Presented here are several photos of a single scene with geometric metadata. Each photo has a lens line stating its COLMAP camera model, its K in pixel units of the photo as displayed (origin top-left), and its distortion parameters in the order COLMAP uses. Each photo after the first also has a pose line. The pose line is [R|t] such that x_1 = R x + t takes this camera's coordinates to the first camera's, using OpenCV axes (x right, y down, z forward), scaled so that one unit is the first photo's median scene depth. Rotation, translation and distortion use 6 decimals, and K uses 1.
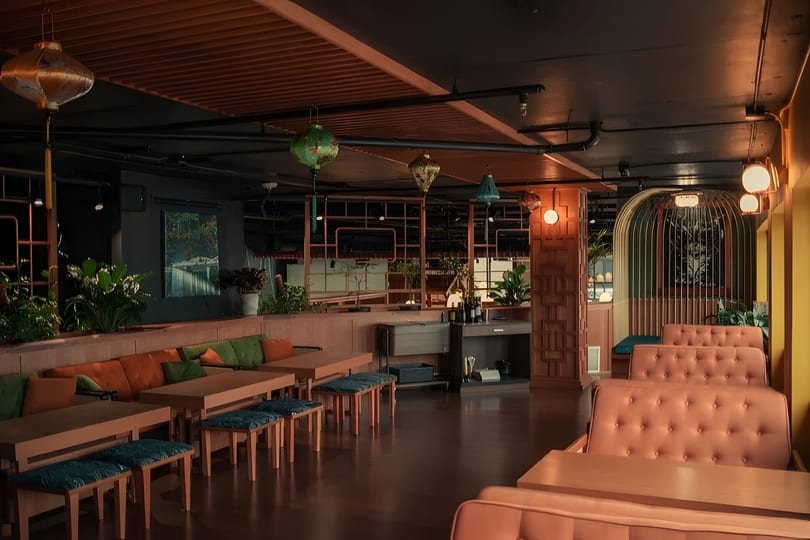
lens RADIAL K [[818.6, 0, 405.0], [0, 818.6, 270.0], [0, 0, 1]] dist [-0.093535, 0.104858]
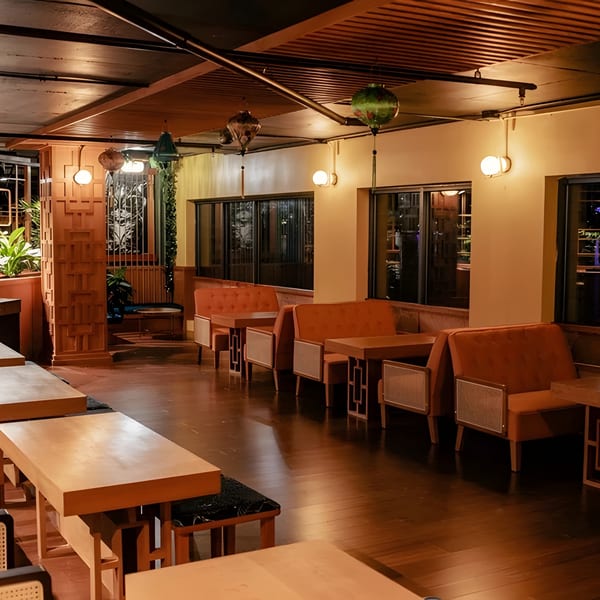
lens RADIAL K [[907.9, 0, 300.0], [0, 907.9, 300.0], [0, 0, 1]] dist [-0.090452, 0.085500]
pose [[0.569744, -0.051889, 0.820182, -0.440361], [-0.003071, 0.997863, 0.065263, 0.004368], [-0.821817, -0.039702, 0.568367, 0.188380]]
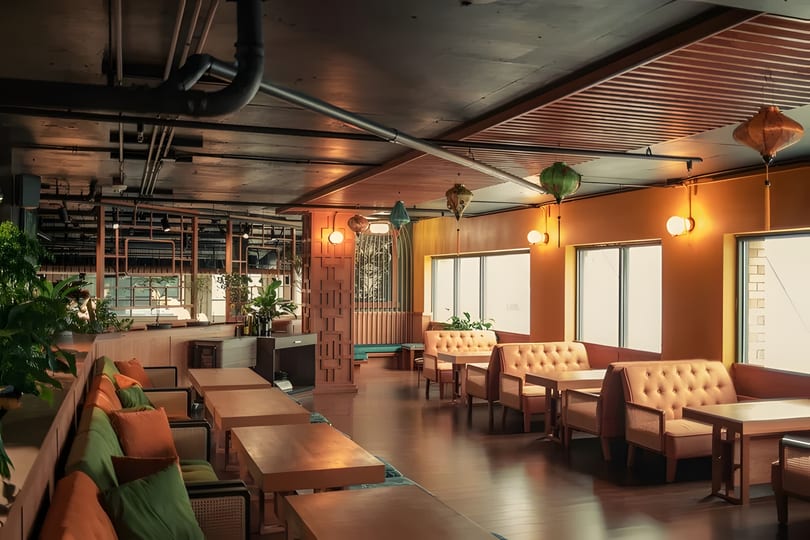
lens RADIAL K [[818.6, 0, 405.0], [0, 818.6, 270.0], [0, 0, 1]] dist [-0.093535, 0.104858]
pose [[0.697875, 0.022137, 0.715877, -0.468199], [-0.005463, 0.999658, -0.025587, 0.005632], [-0.716198, 0.013946, 0.697757, 0.134963]]
